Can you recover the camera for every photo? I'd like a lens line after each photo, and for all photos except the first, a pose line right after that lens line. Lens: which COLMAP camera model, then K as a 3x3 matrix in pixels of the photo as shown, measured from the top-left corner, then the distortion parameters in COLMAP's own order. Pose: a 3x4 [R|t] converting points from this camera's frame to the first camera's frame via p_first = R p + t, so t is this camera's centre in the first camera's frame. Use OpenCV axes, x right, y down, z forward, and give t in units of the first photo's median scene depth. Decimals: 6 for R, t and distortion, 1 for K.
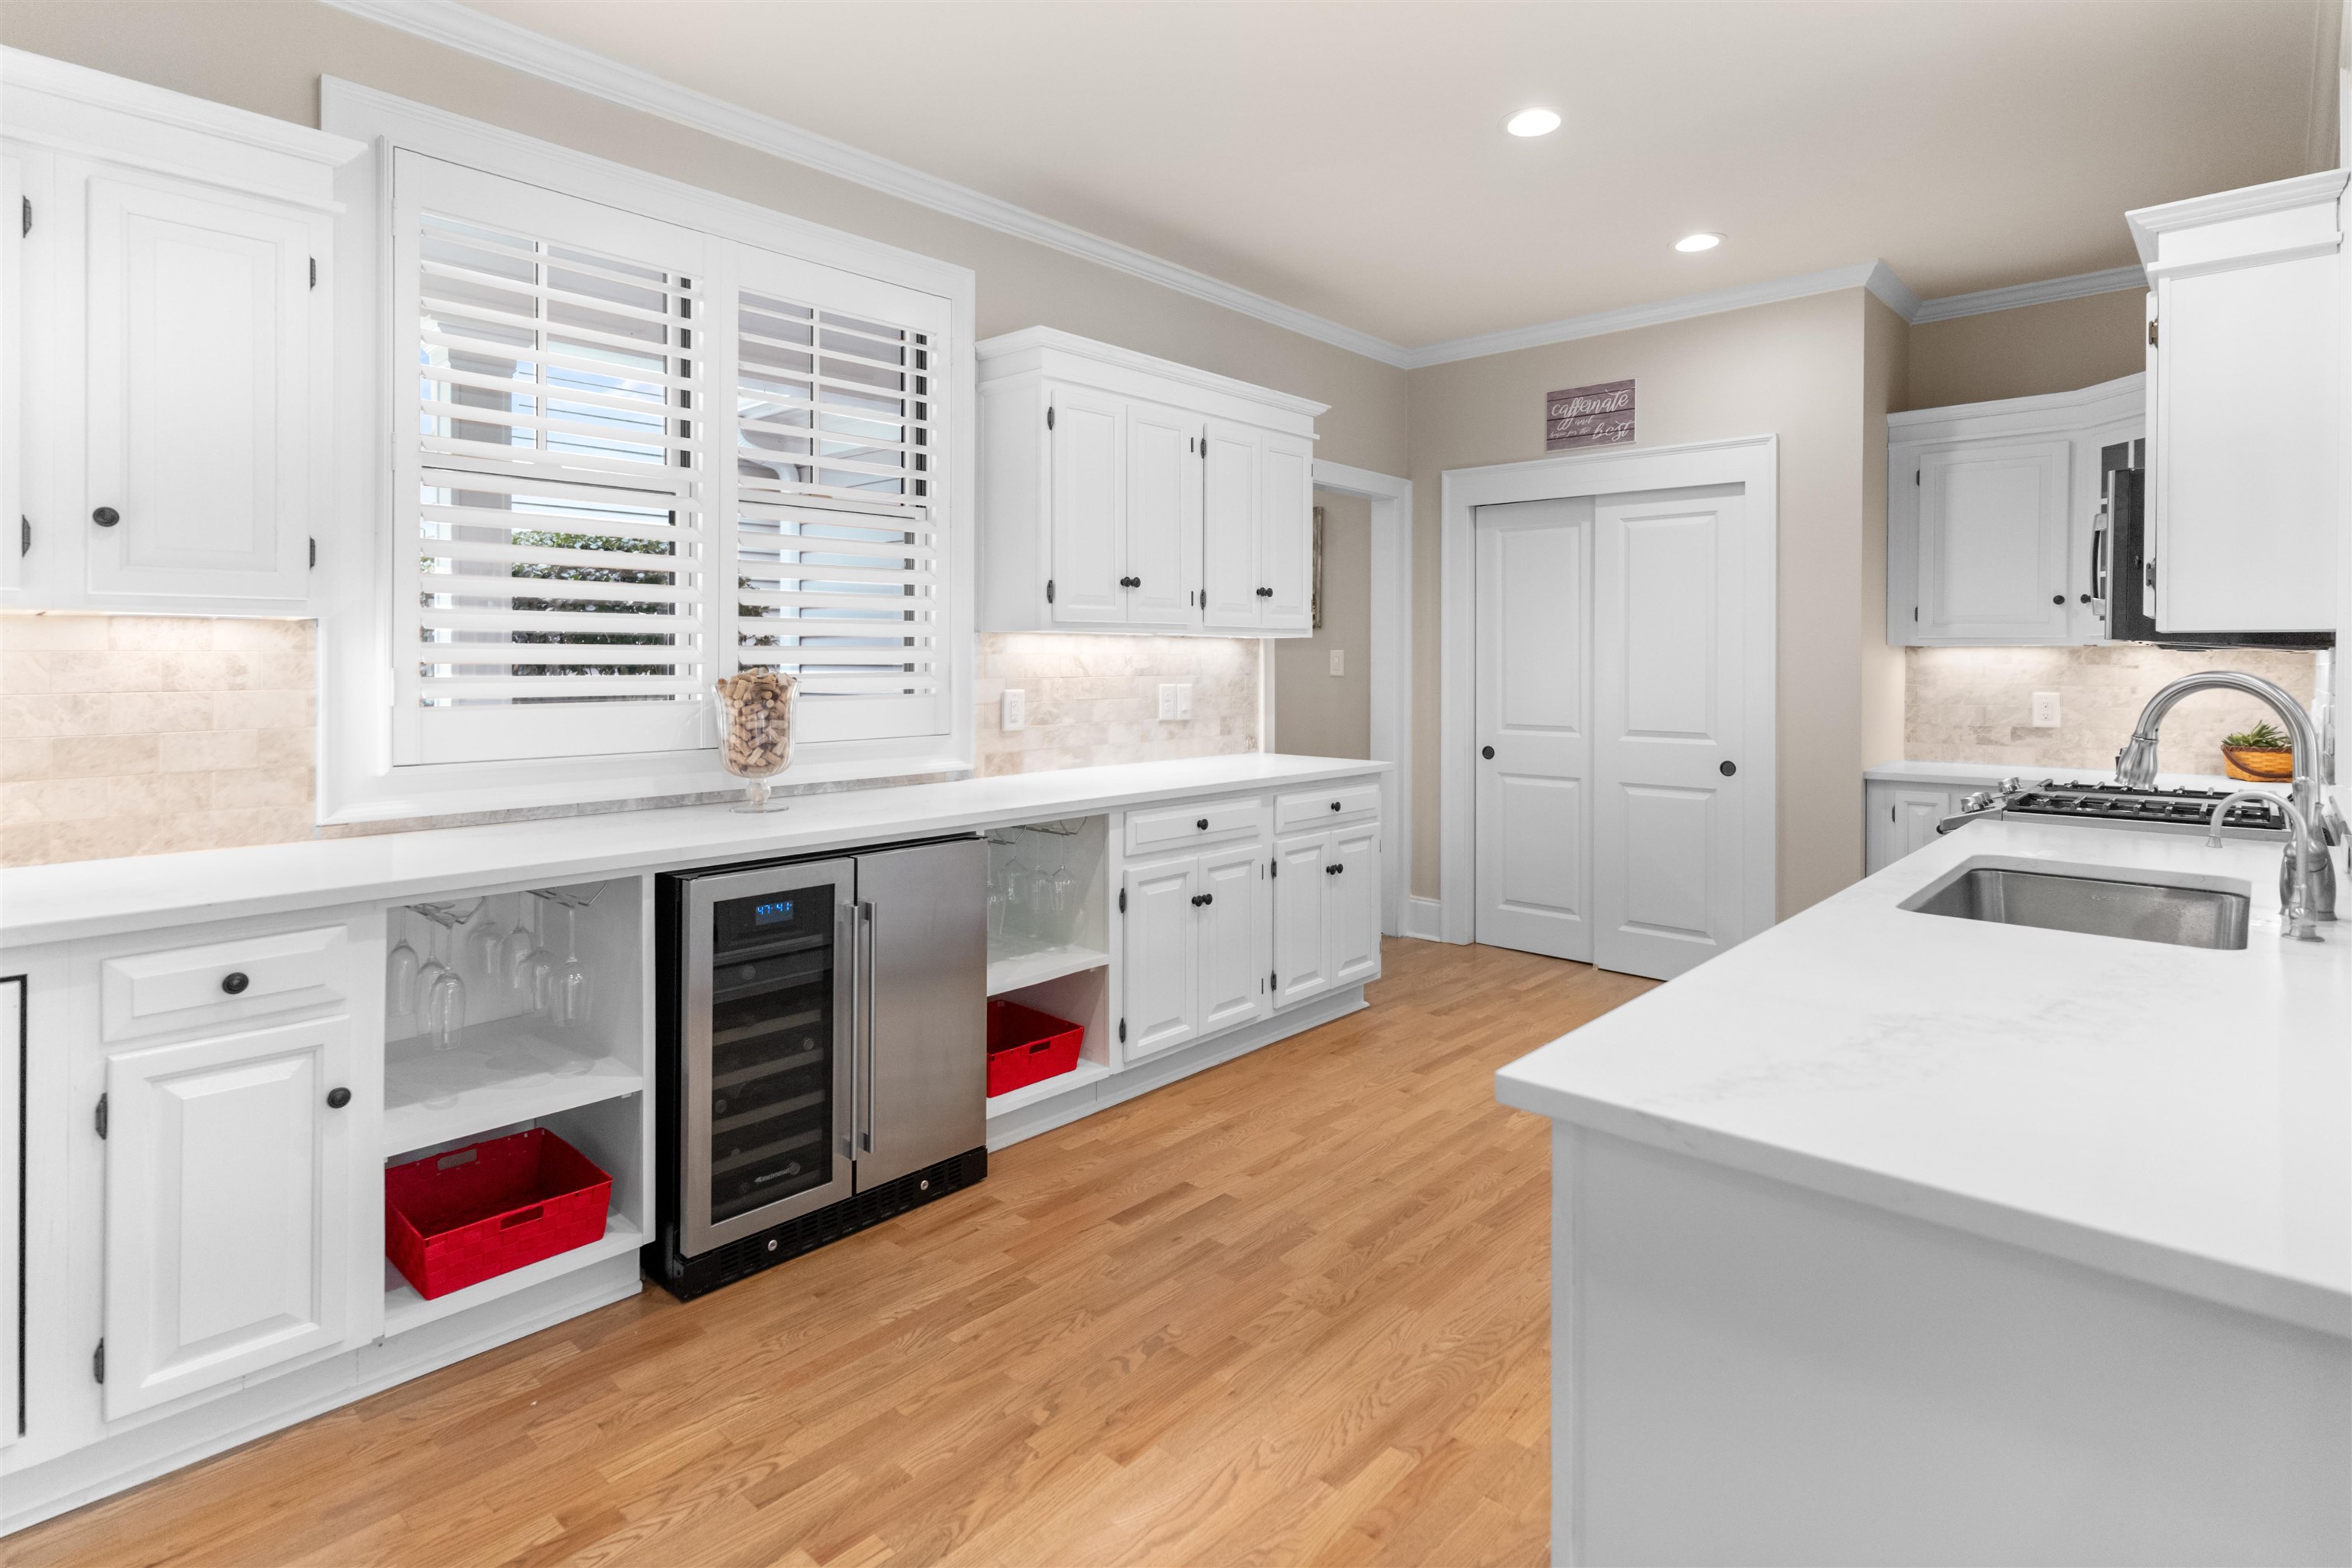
lens RADIAL K [[1180.9, 0, 1182.6], [0, 1180.9, 660.2], [0, 0, 1]] dist [0.001725, 0.000199]
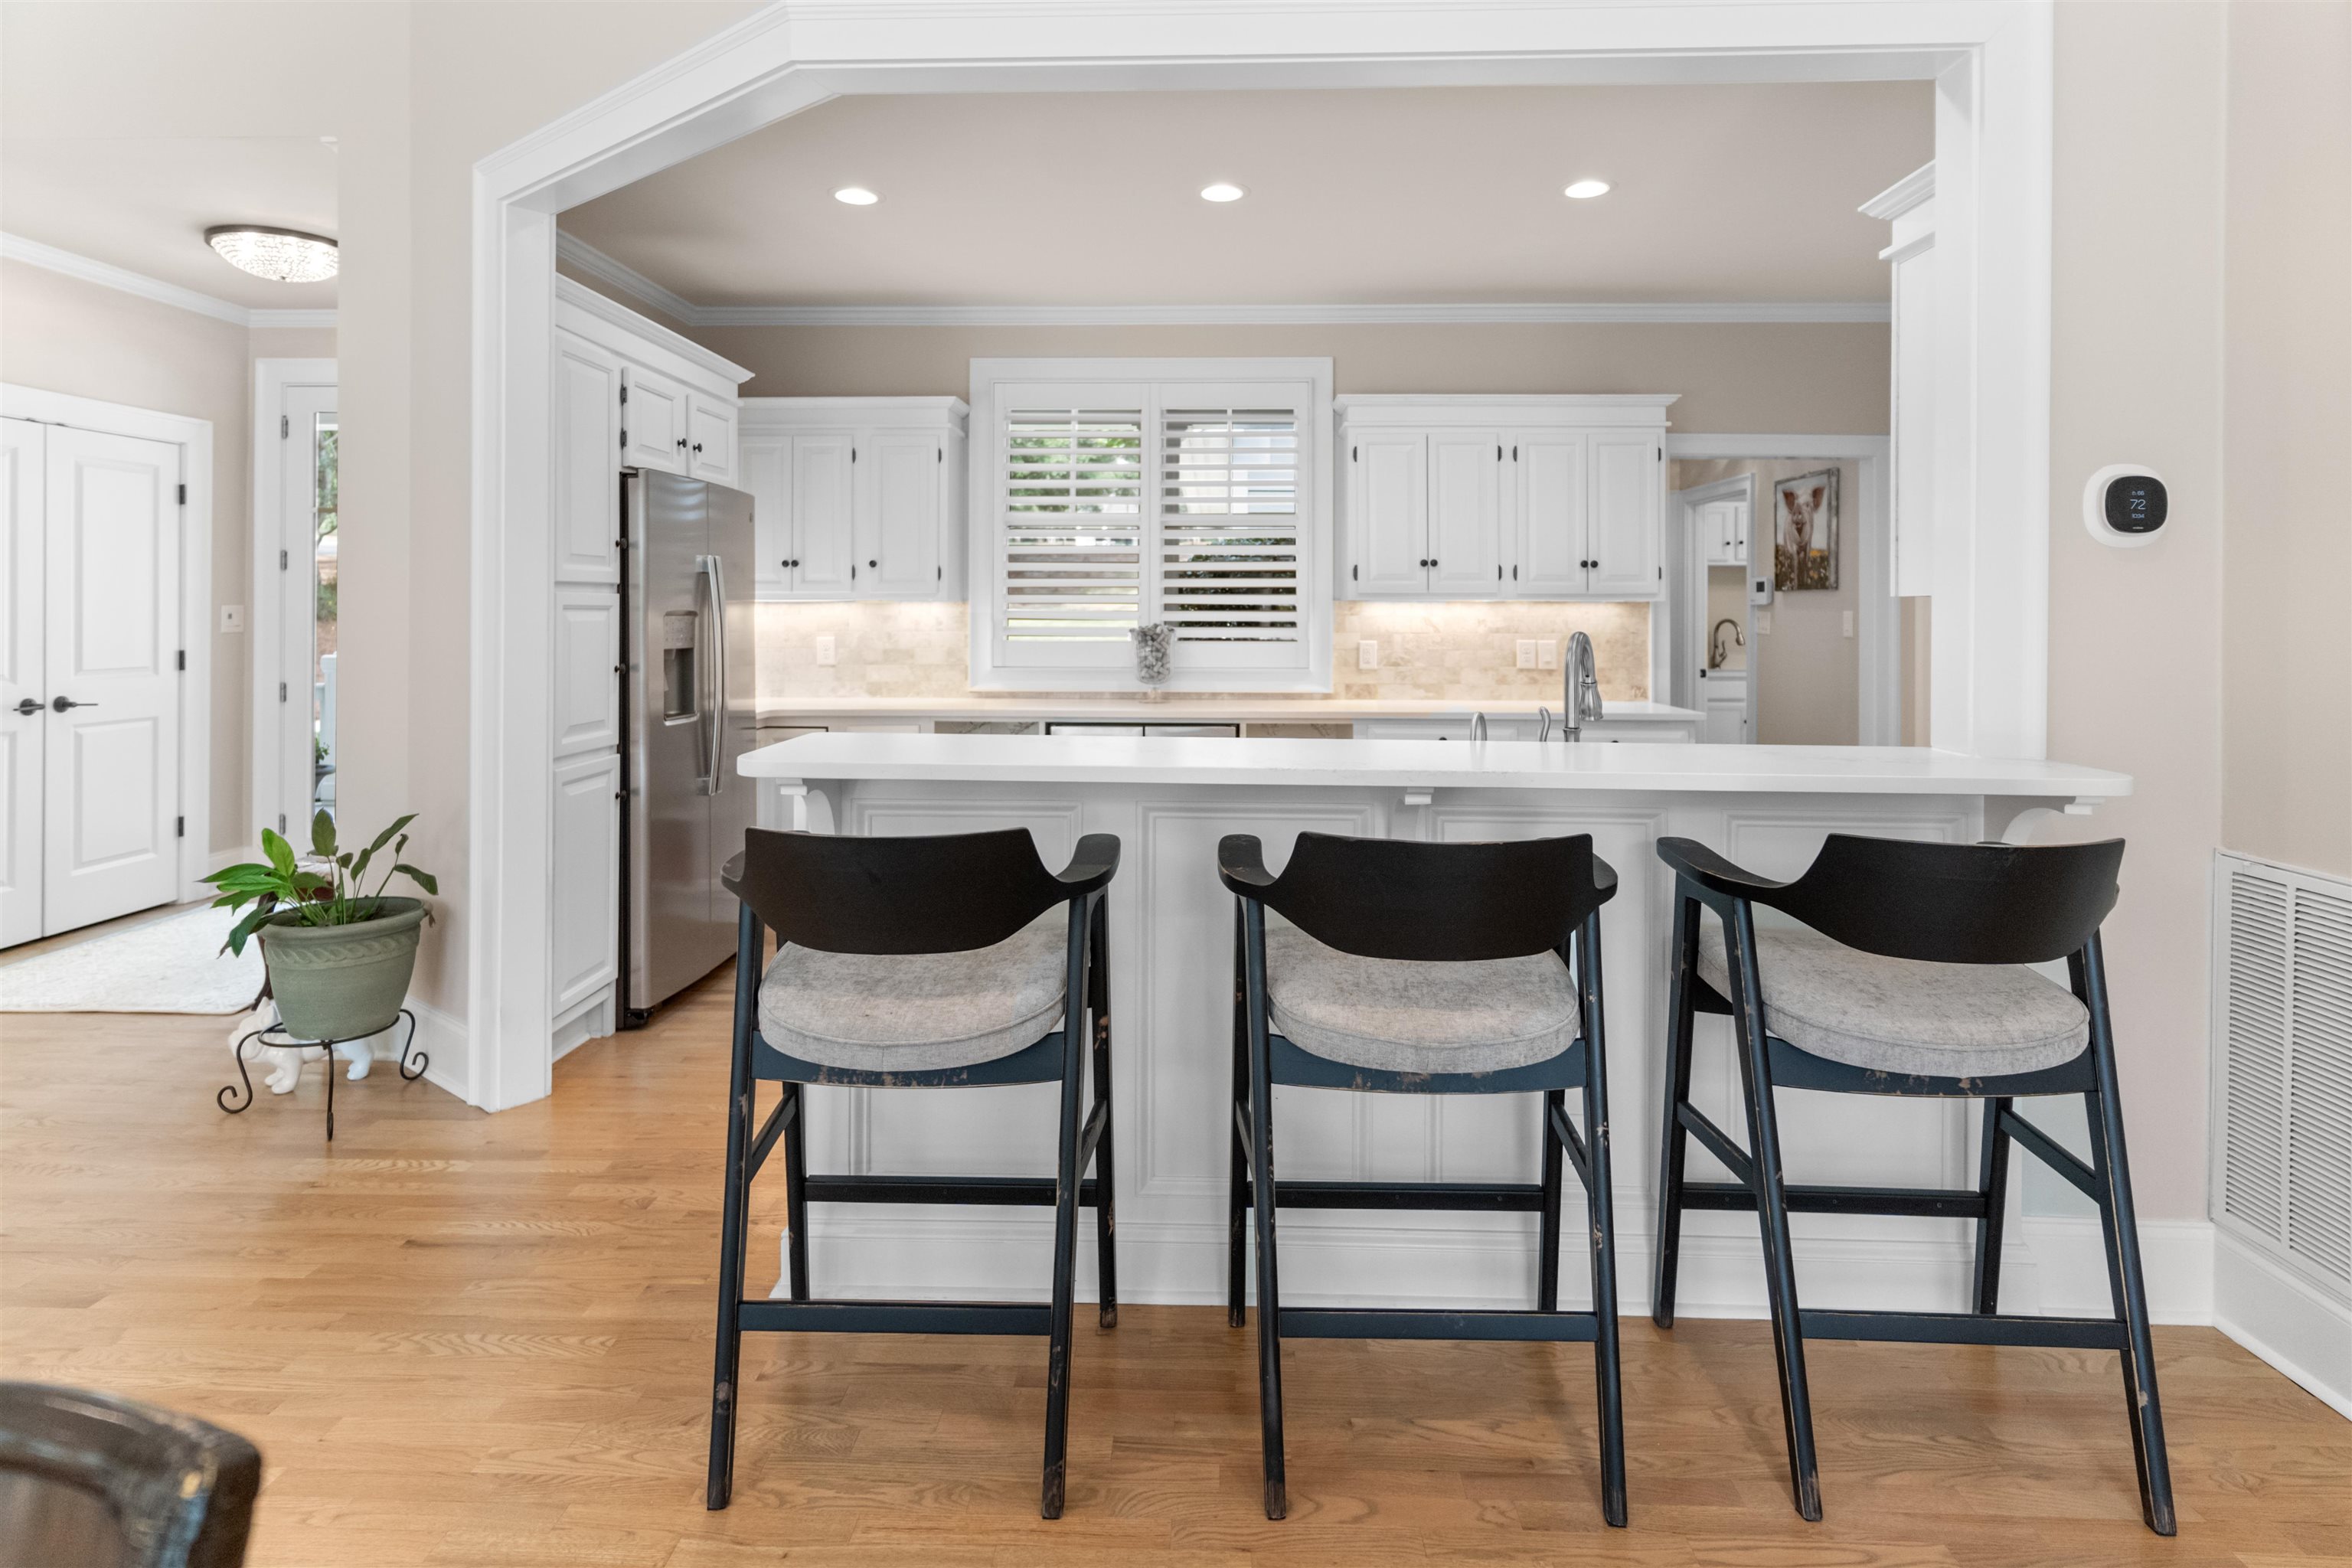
lens RADIAL K [[1185.7, 0, 1183.7], [0, 1185.7, 621.1], [0, 0, 1]] dist [0.001415, 0.000403]
pose [[0.659282, 0.005292, -0.751877, 0.925419], [-0.003610, 0.999986, 0.003872, -0.003903], [0.751887, 0.000162, 0.659292, -0.134986]]
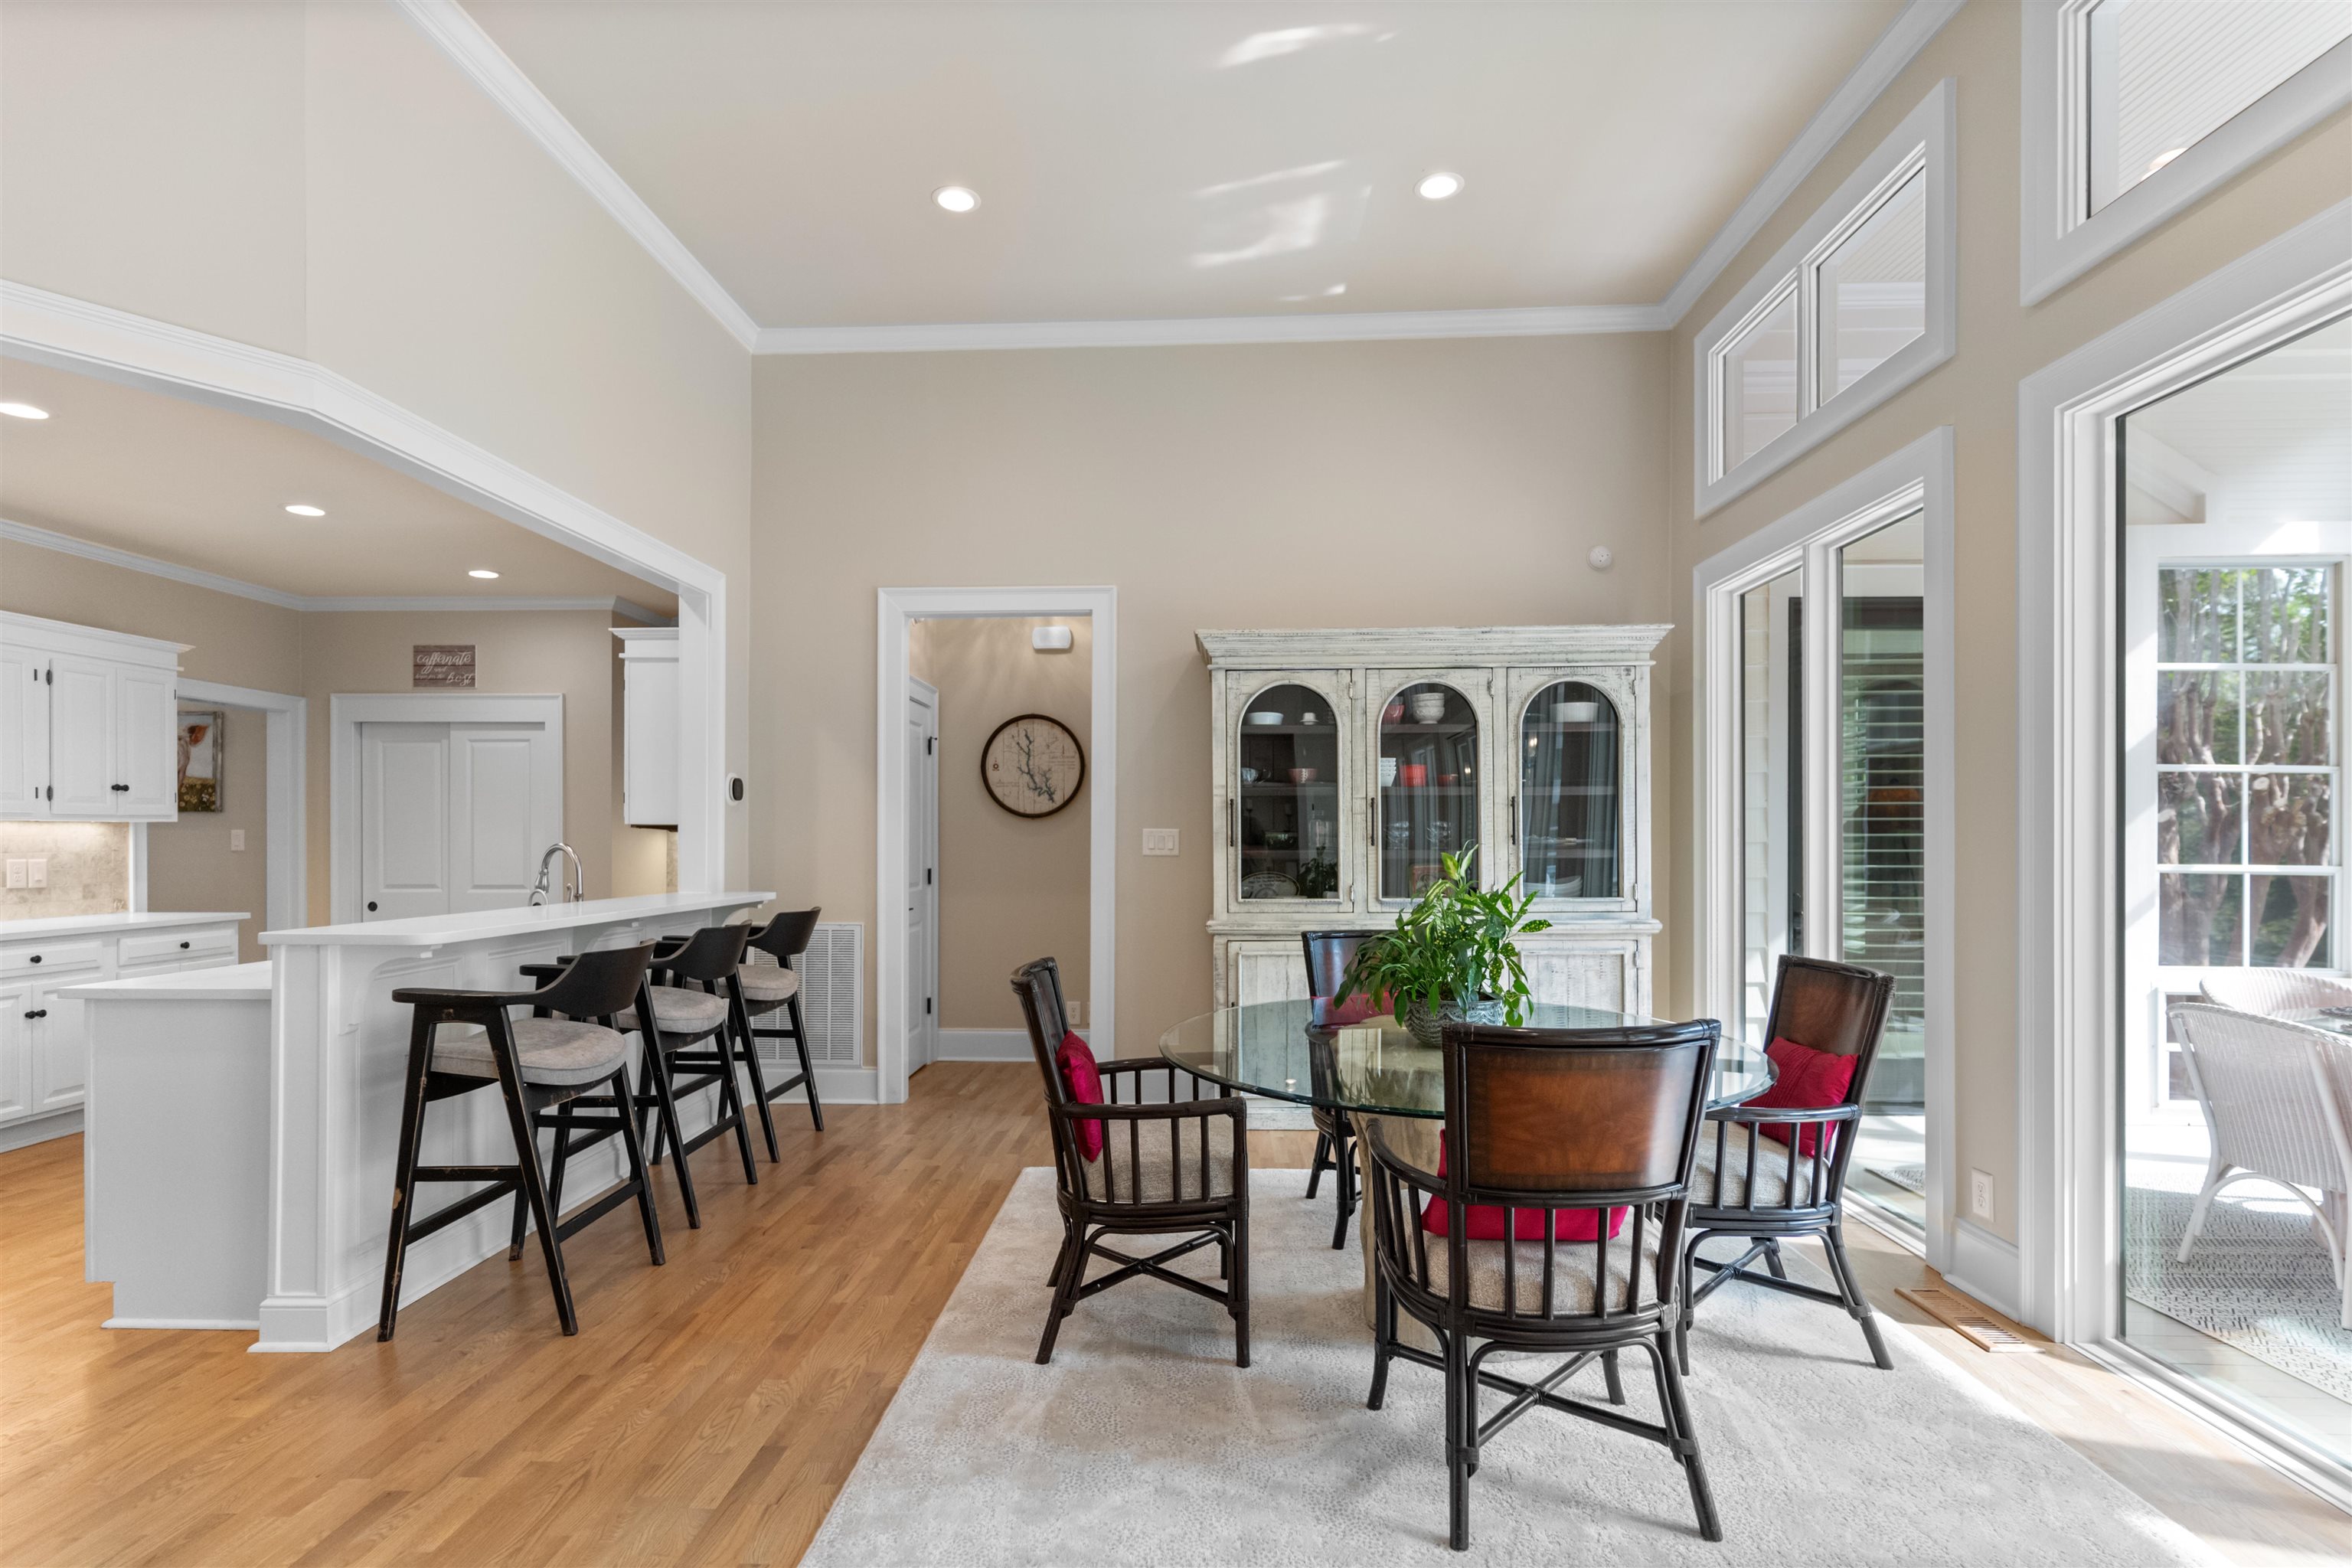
lens RADIAL K [[1163.2, 0, 1149.8], [0, 1163.2, 839.3], [0, 0, 1]] dist [-0.010726, 0.017419]
pose [[0.769402, -0.005411, 0.638742, 0.158693], [0.001792, 0.999978, 0.006313, -0.008429], [-0.638763, -0.003713, 0.769395, -0.956200]]
